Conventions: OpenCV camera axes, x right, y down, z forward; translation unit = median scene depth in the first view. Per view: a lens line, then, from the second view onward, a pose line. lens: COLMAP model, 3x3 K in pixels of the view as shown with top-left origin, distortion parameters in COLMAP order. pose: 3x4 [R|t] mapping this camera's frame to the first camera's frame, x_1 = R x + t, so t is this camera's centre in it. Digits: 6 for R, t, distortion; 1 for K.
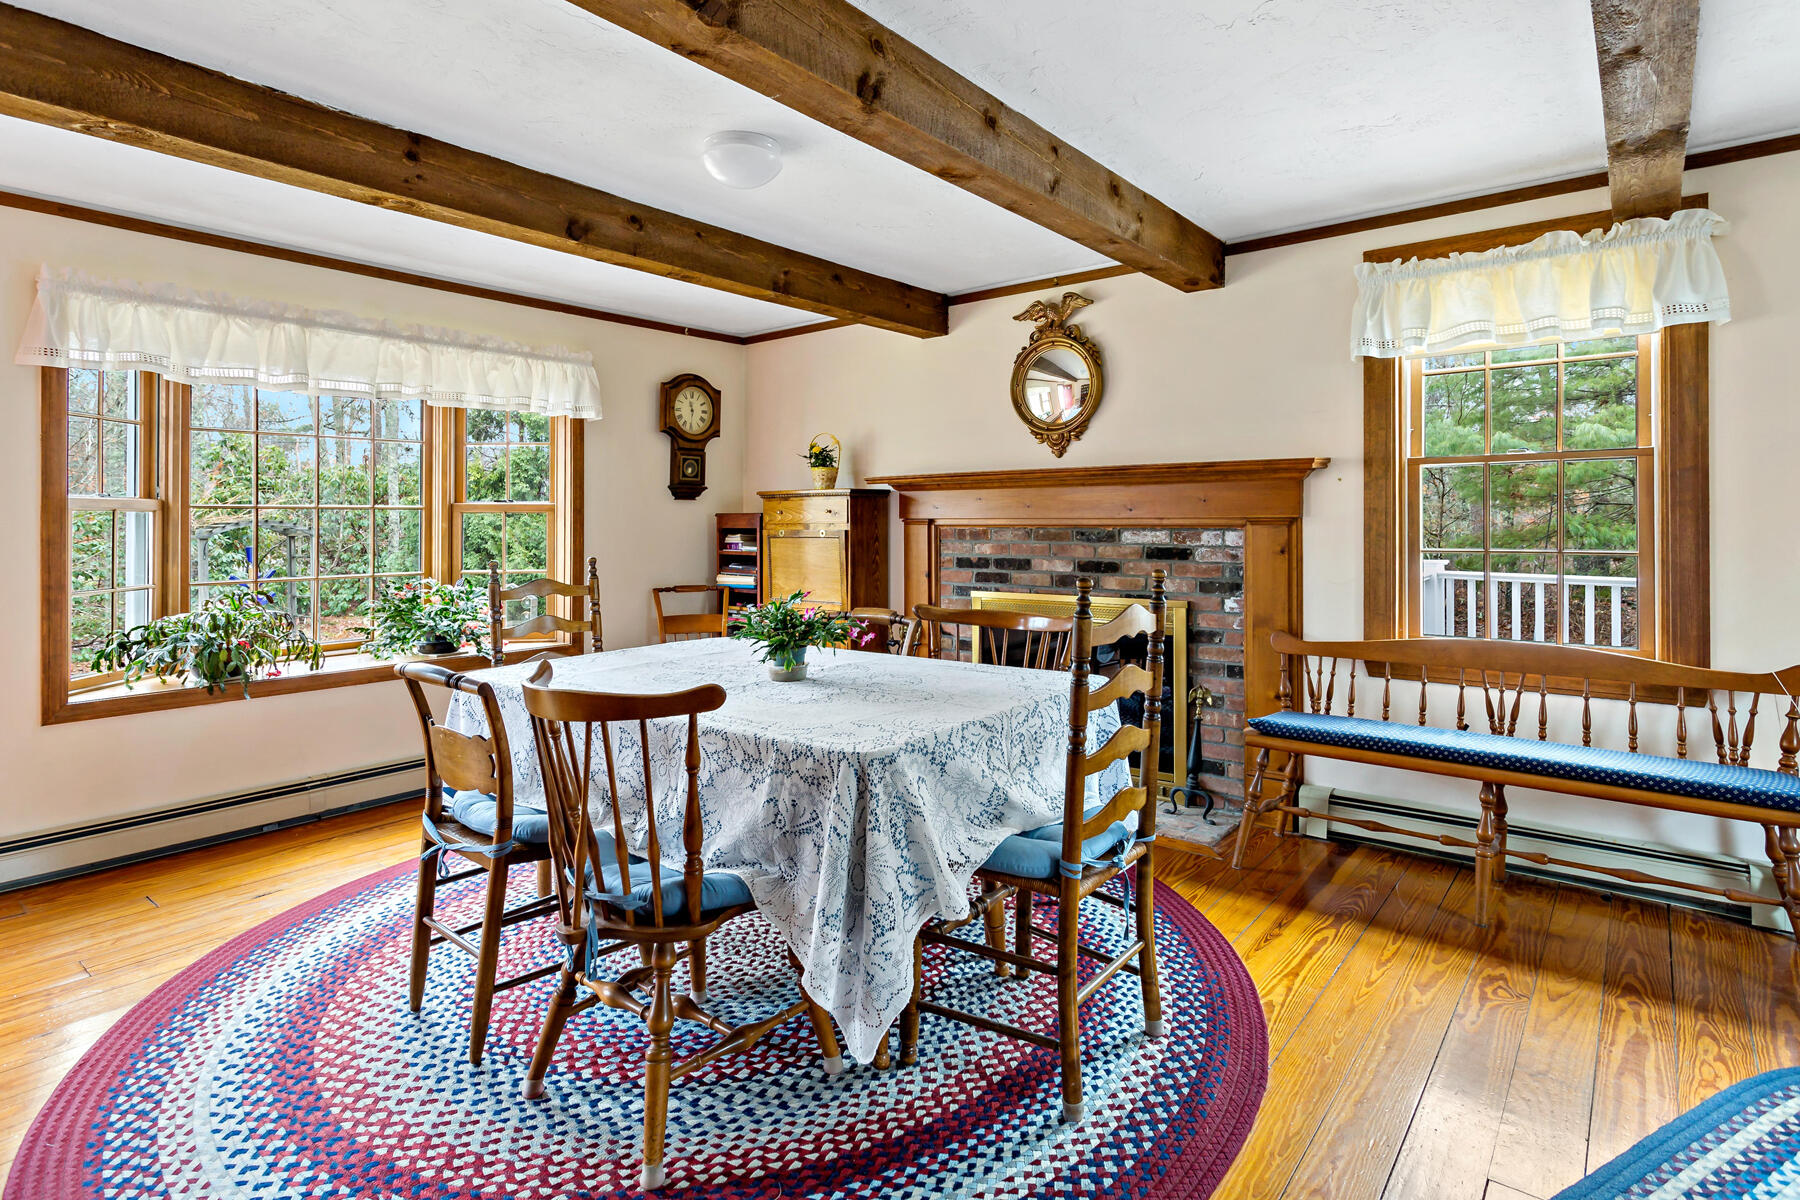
lens RADIAL K [[915.8, 0, 910.0], [0, 915.8, 527.8], [0, 0, 1]] dist [-0.004214, -0.000361]
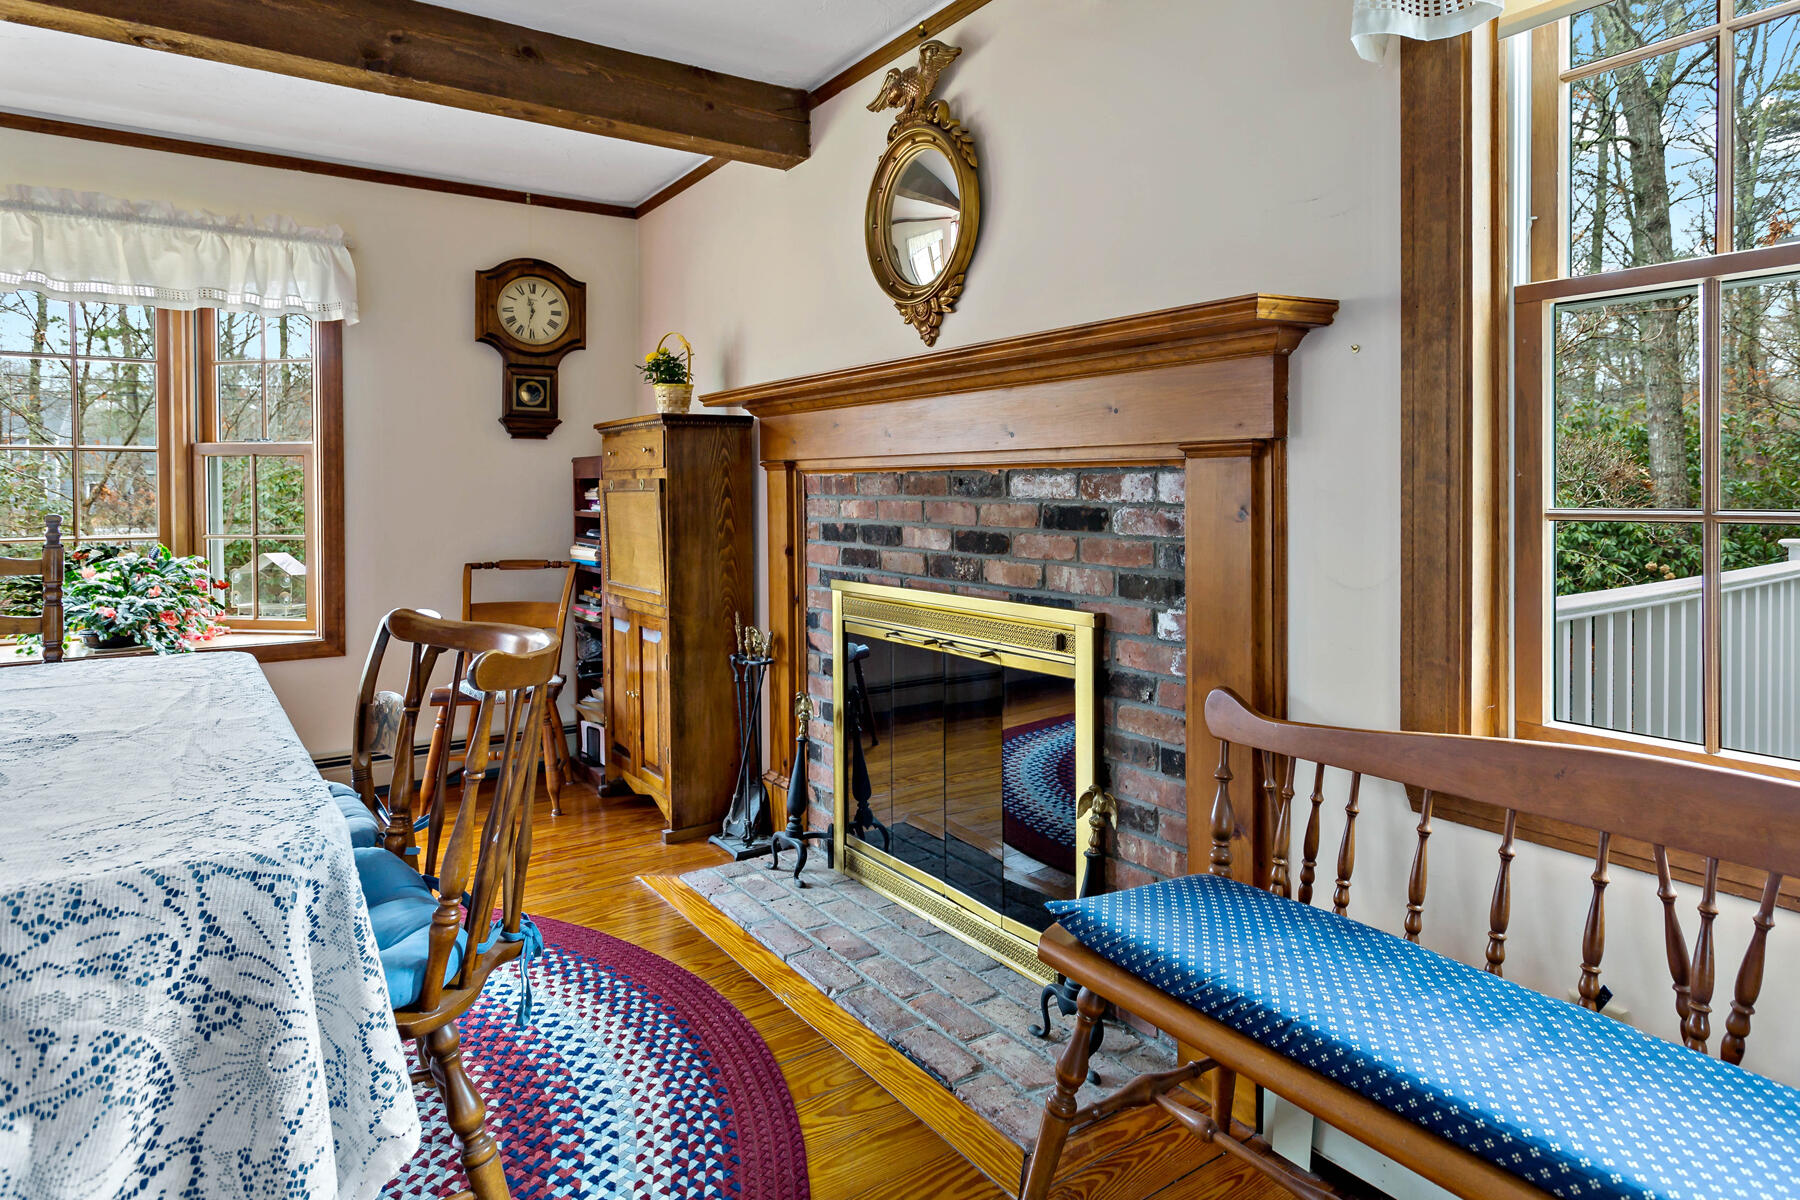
lens RADIAL K [[1038.4, 0, 937.2], [0, 1038.4, 503.2], [0, 0, 1]] dist [-0.001259, 0.000403]
pose [[0.963649, 0.004834, -0.267127, 0.336329], [-0.002307, 0.999950, 0.009774, 0.013160], [0.267161, -0.008803, 0.963612, 0.388065]]
